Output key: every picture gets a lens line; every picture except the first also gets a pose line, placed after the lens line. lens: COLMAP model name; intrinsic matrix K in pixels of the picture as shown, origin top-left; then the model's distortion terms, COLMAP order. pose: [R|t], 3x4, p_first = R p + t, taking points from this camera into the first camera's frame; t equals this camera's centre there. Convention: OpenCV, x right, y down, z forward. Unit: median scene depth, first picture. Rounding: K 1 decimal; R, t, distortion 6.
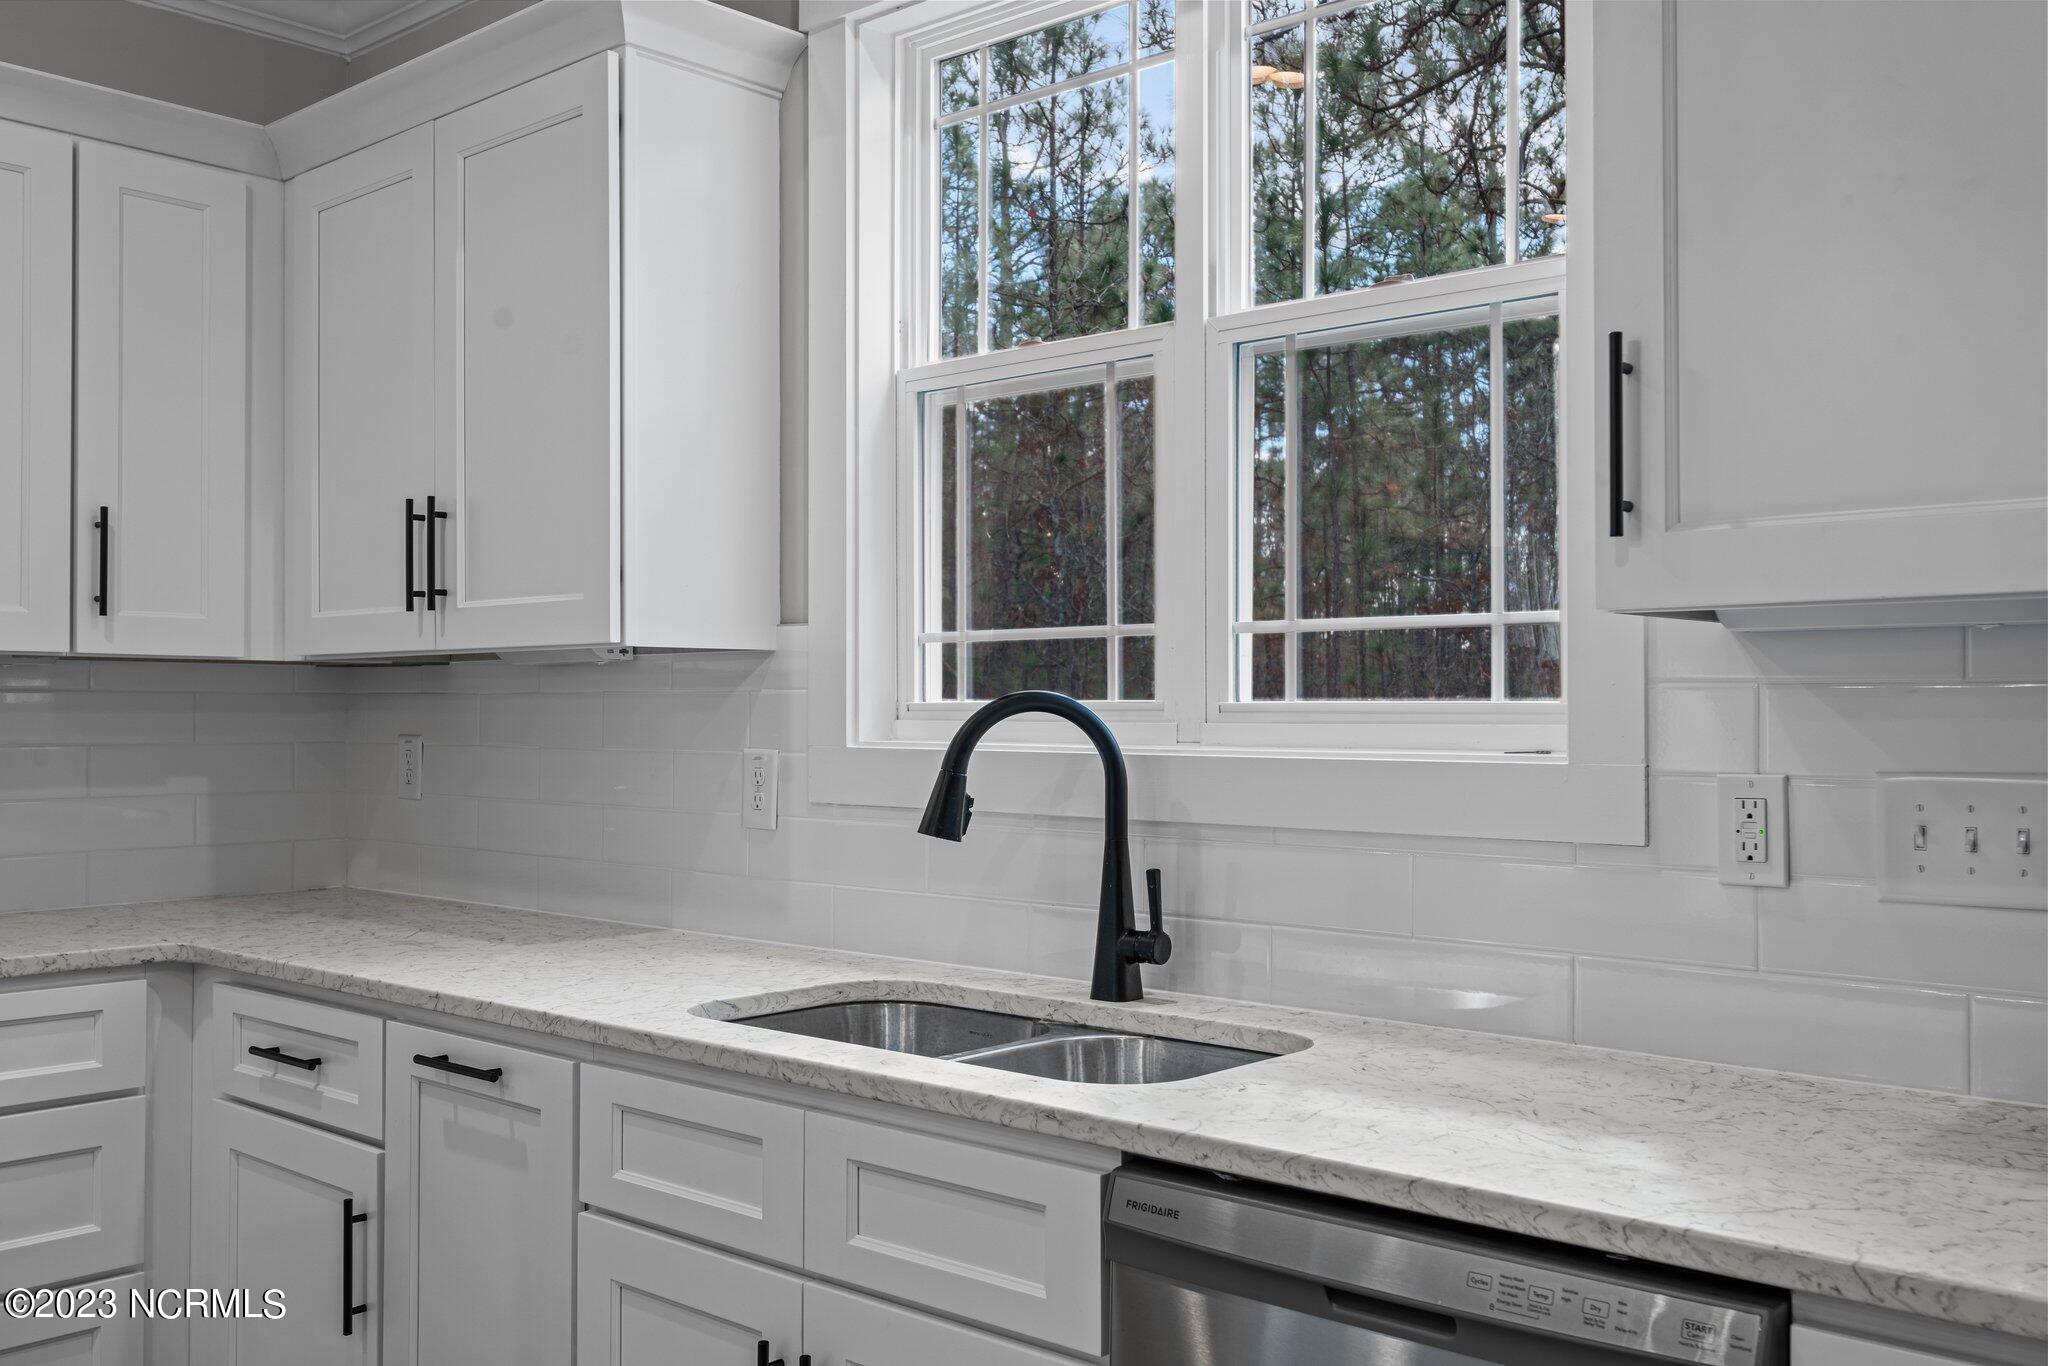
lens RADIAL K [[1856.2, 0, 1027.5], [0, 1856.2, 682.6], [0, 0, 1]] dist [0.005390, 0.001394]
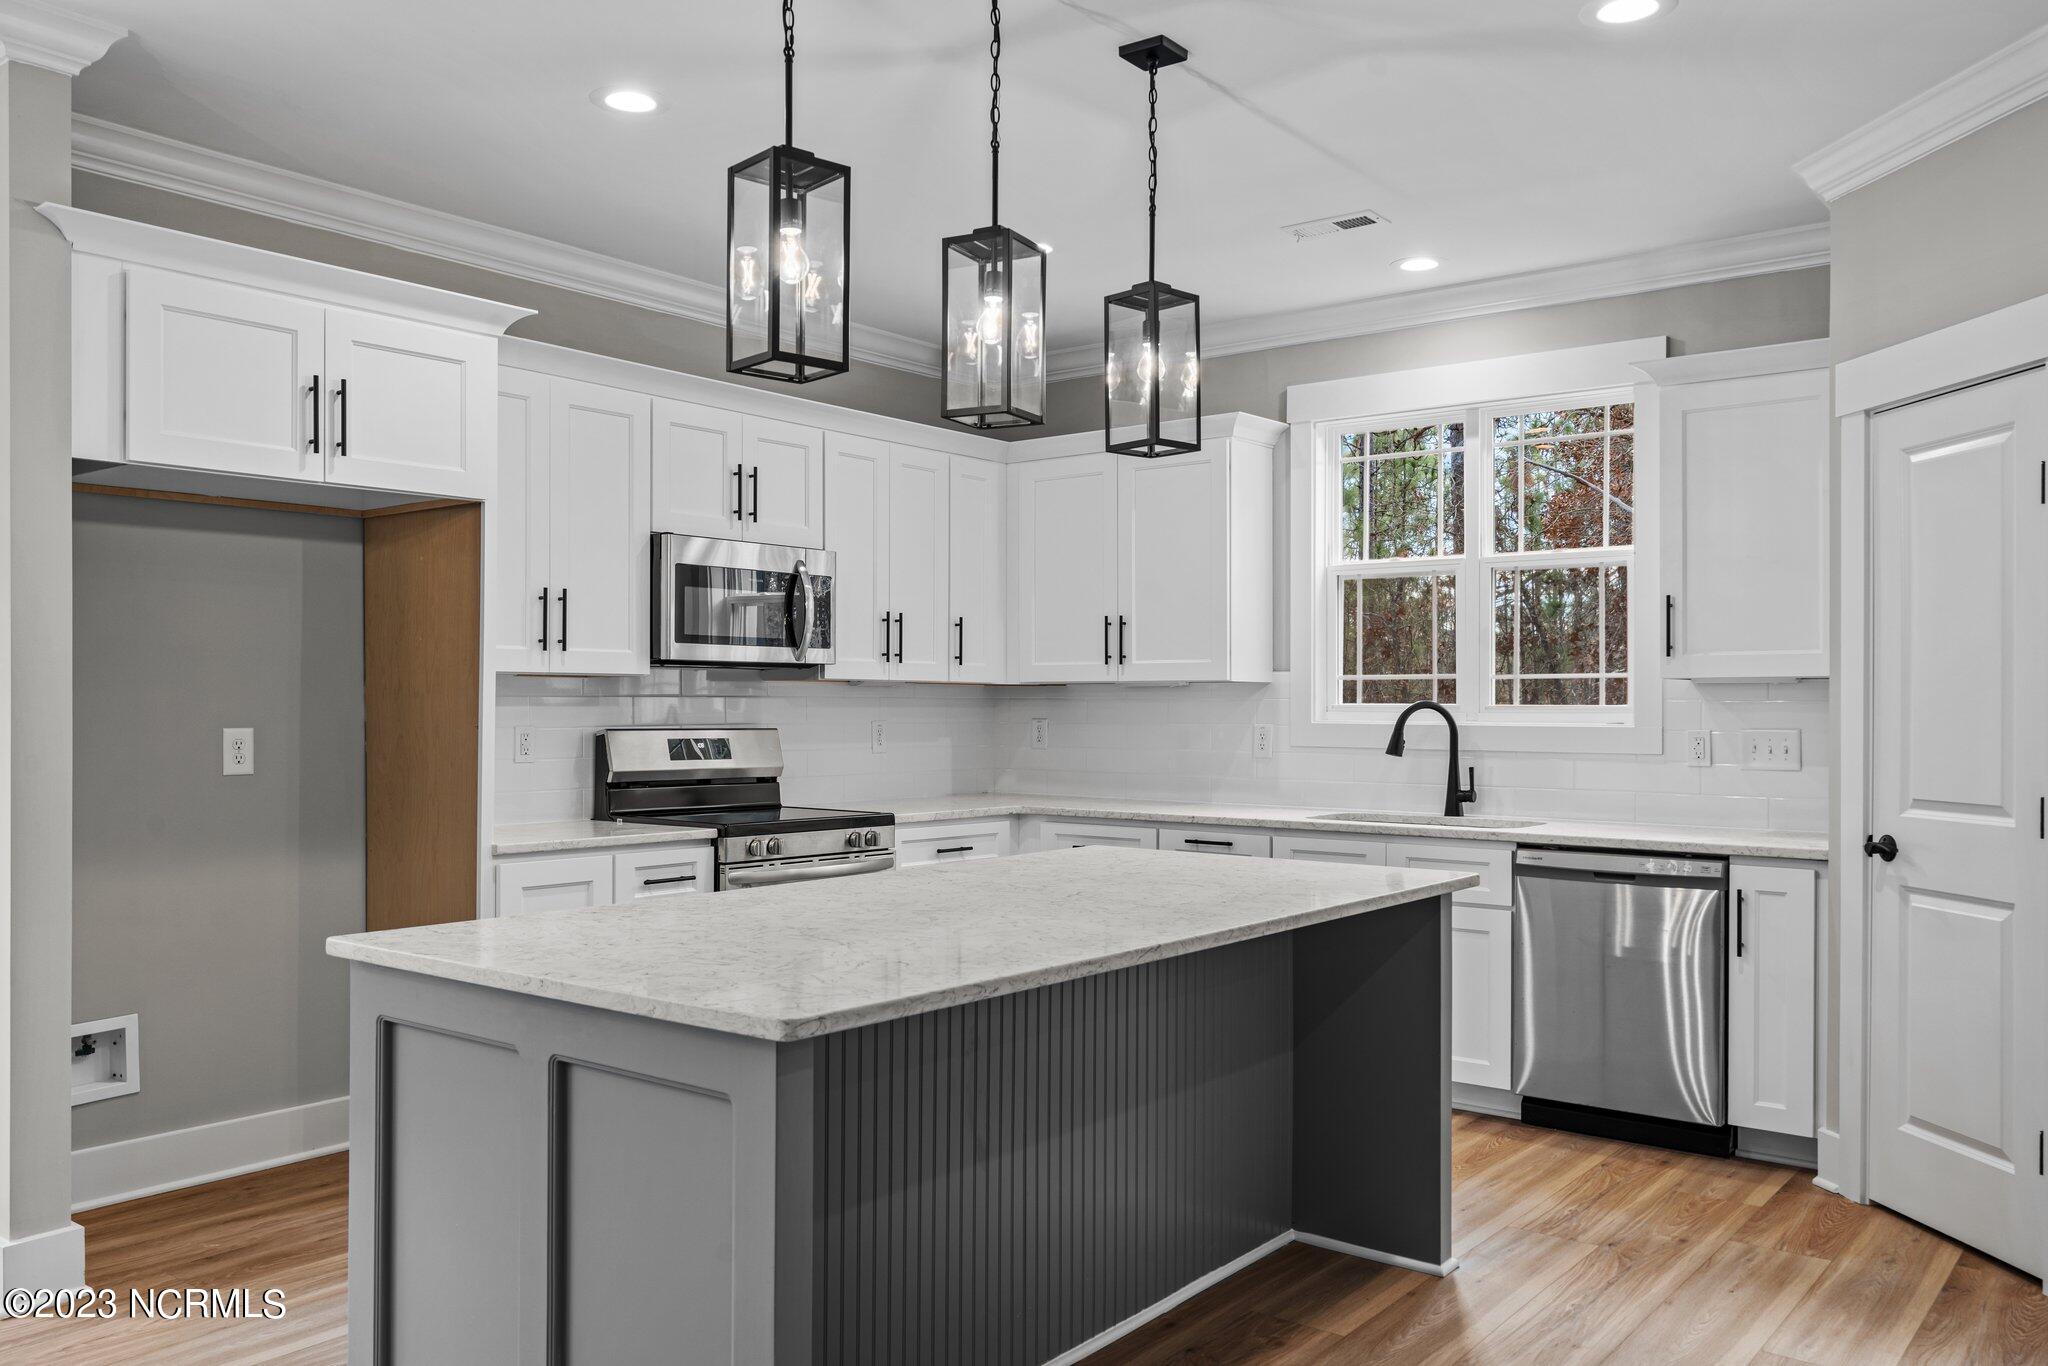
lens RADIAL K [[1610.9, 0, 1023.2], [0, 1610.9, 693.2], [0, 0, 1]] dist [0.005759, 0.005612]
pose [[0.998082, 0.004407, 0.061756, -0.715700], [-0.004718, 0.999977, 0.004884, -0.015115], [-0.061733, -0.005166, 0.998079, -1.278734]]
